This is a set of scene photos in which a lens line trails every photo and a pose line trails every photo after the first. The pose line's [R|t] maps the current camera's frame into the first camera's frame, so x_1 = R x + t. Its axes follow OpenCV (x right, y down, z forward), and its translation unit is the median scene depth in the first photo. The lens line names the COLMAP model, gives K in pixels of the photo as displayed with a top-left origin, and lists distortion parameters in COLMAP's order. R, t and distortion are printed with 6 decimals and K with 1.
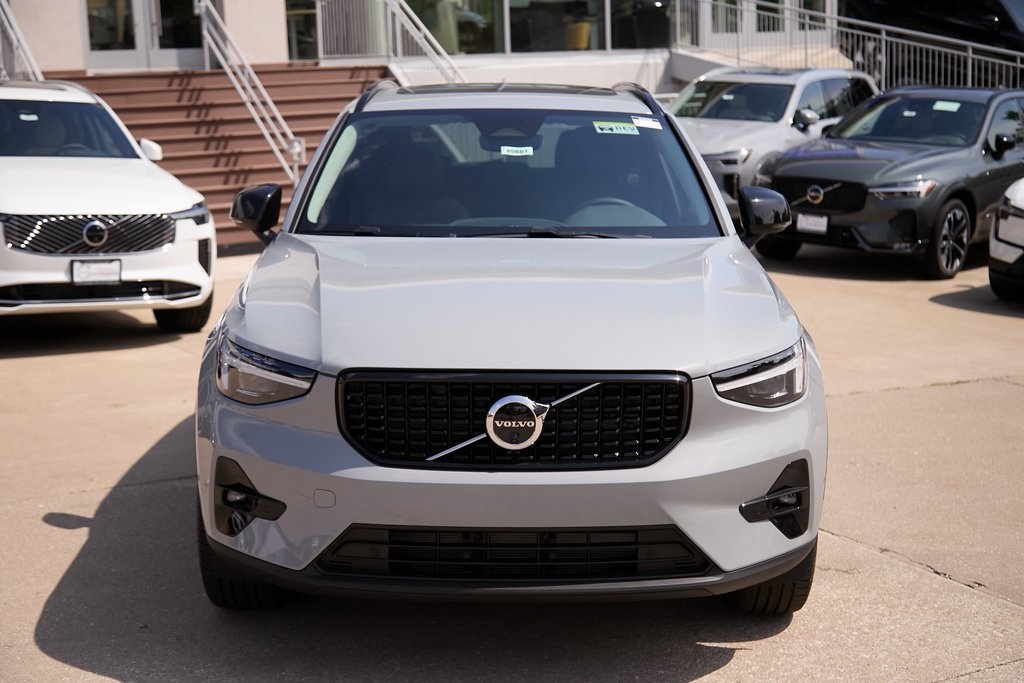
lens RADIAL K [[1480.6, 0, 511.4], [0, 1480.6, 338.1], [0, 0, 1]] dist [-0.018281, 0.000000]
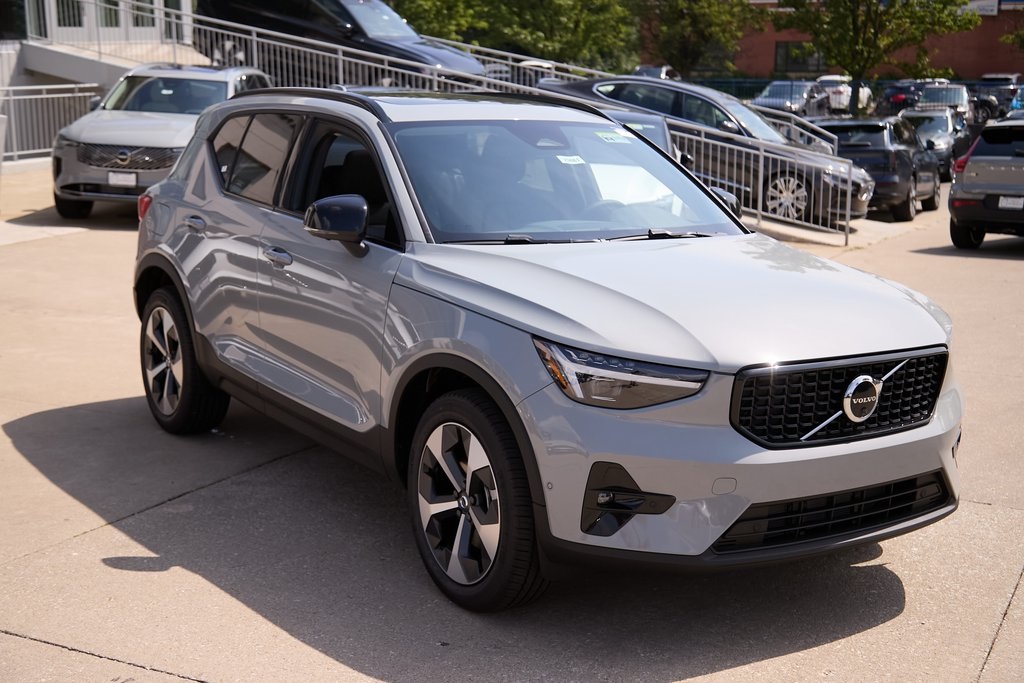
lens RADIAL K [[1363.0, 0, 511.9], [0, 1363.0, 341.6], [0, 0, 1]] dist [-0.052164, 0.000000]
pose [[0.838035, -0.078511, 0.539938, -0.694328], [0.064703, 0.996910, 0.044533, -0.046961], [-0.541766, -0.002385, 0.840526, 0.203871]]
